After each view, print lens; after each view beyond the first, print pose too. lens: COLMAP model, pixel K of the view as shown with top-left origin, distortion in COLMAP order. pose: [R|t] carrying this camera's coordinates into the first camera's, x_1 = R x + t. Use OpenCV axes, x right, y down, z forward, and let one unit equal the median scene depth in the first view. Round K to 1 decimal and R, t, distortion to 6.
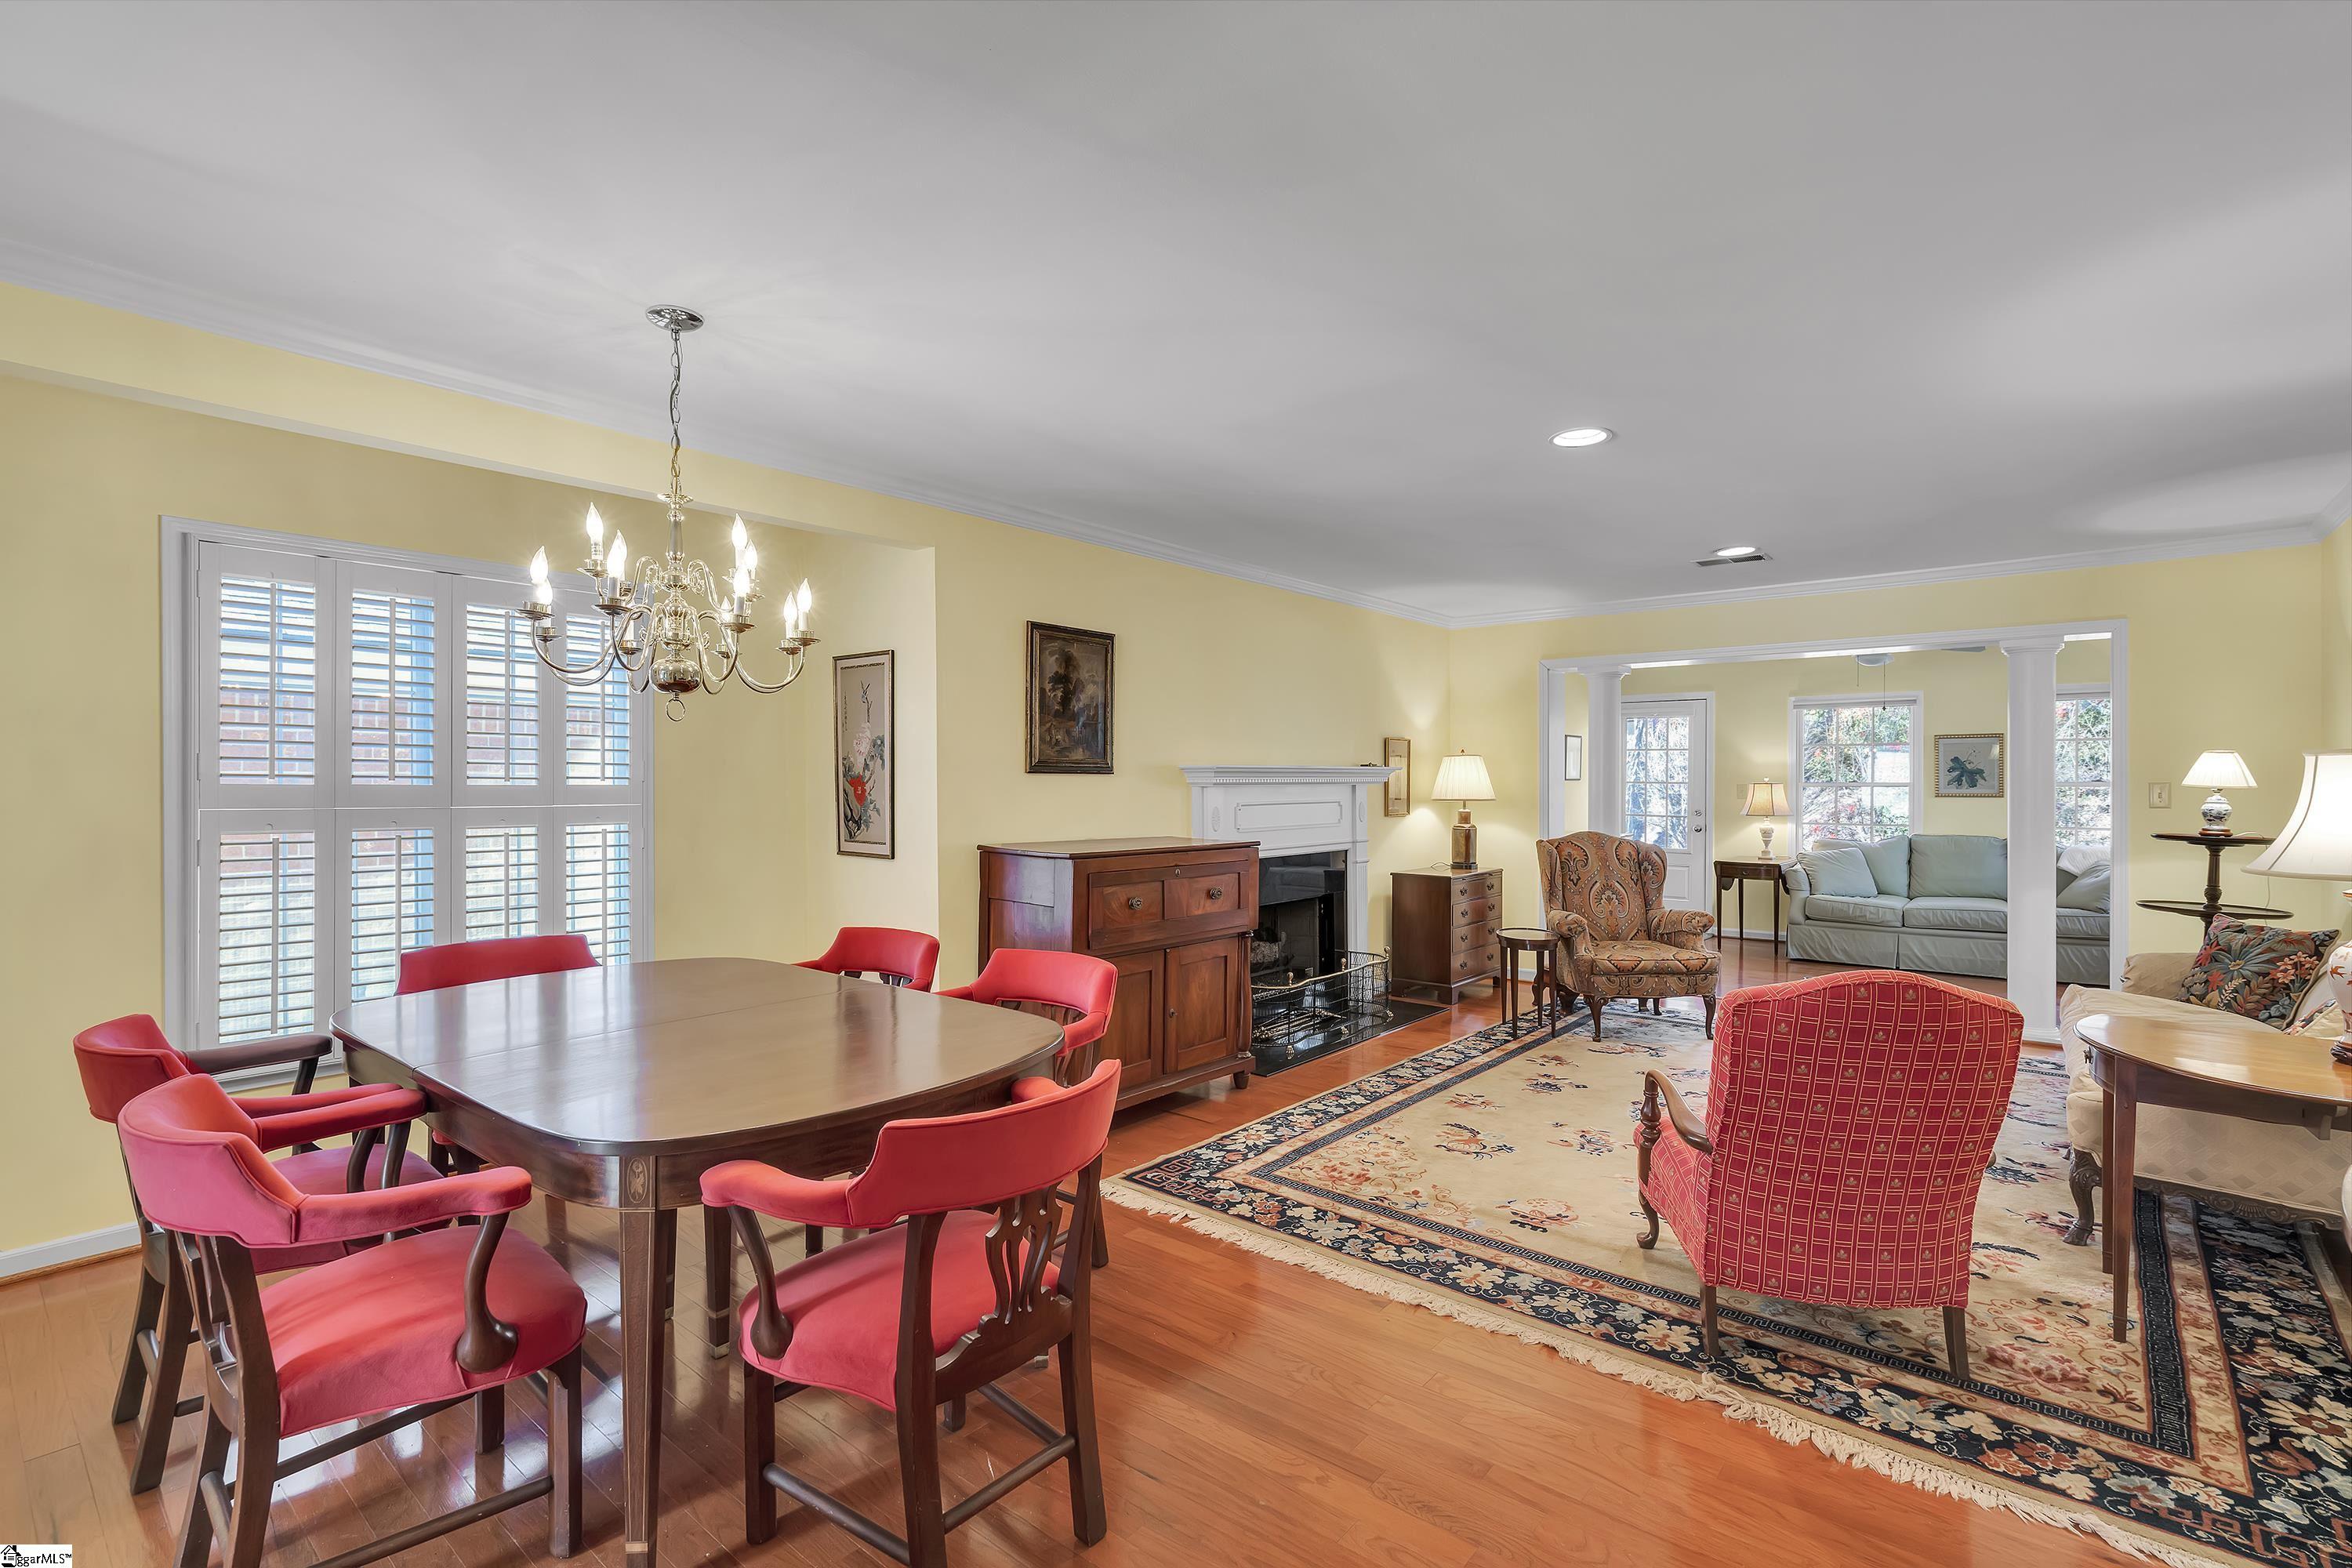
lens RADIAL K [[1055.4, 0, 1188.6], [0, 1055.4, 787.4], [0, 0, 1]] dist [0.009641, 0.000115]
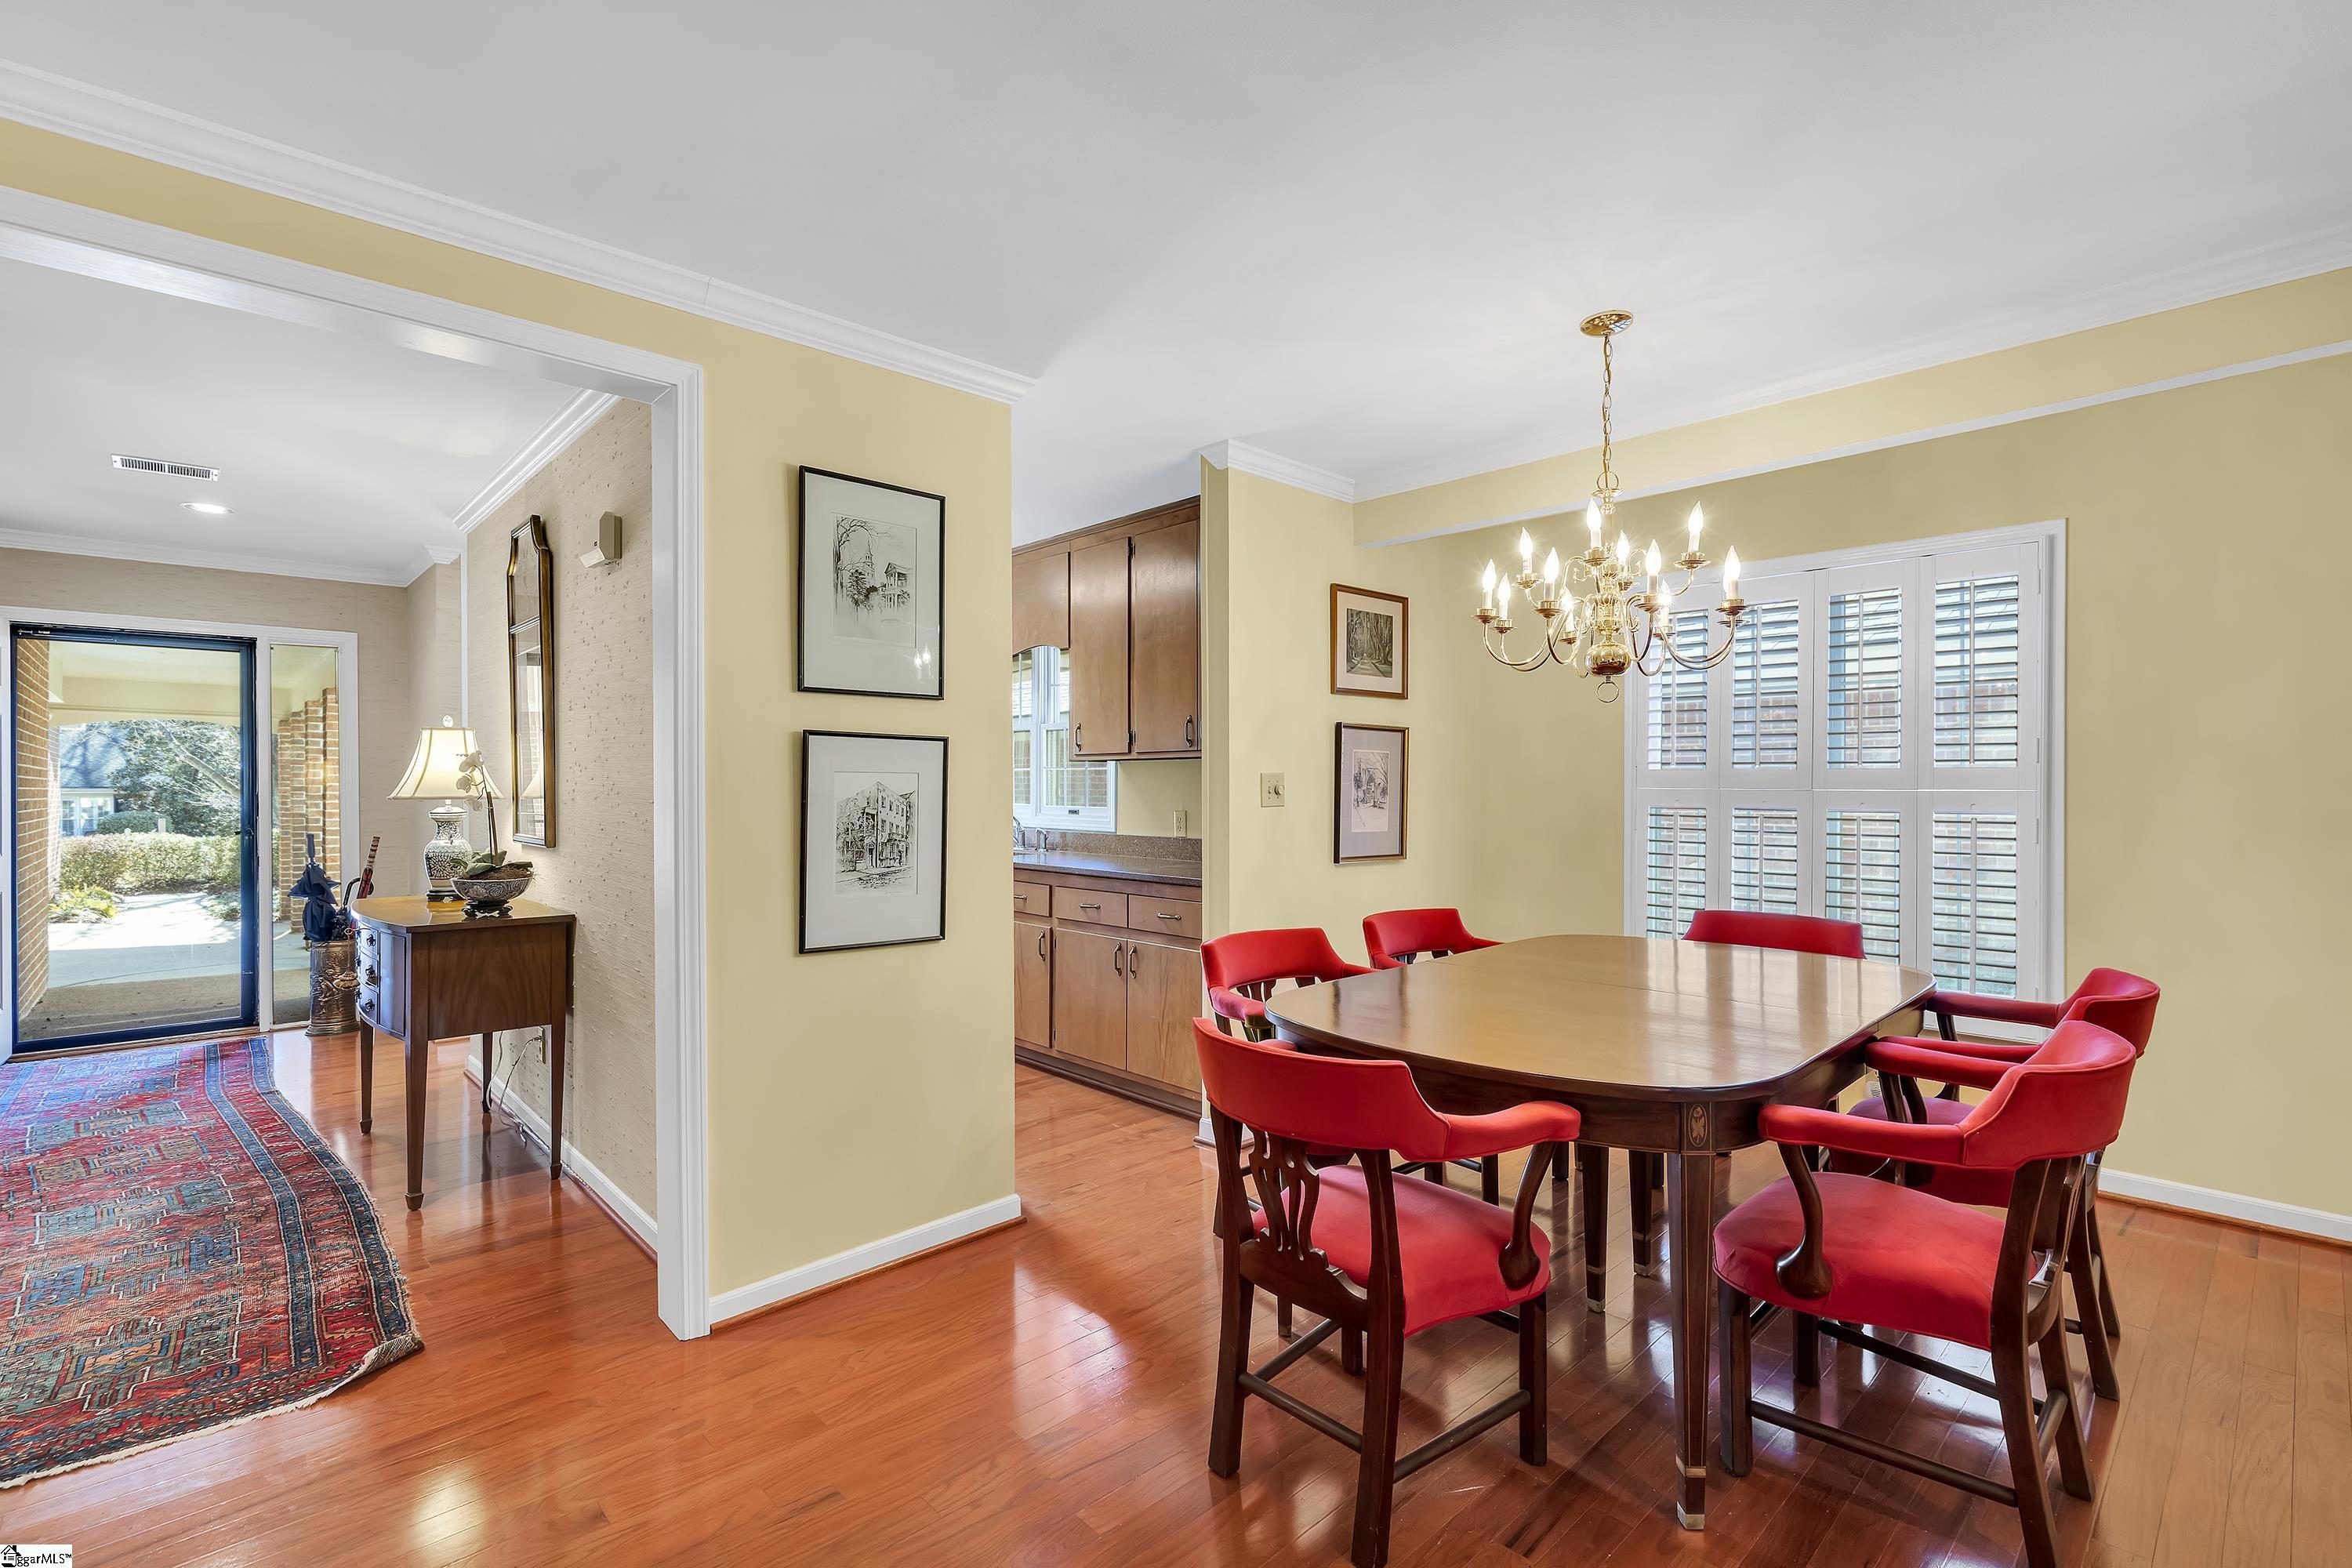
lens RADIAL K [[1055.4, 0, 1160.9], [0, 1055.4, 787.4], [0, 0, 1]] dist [0.009641, 0.000115]
pose [[-0.127938, -0.000155, -0.991782, 0.313024], [-0.001786, 0.999998, 0.000074, 0.011563], [0.991781, 0.001780, -0.127938, 0.345778]]
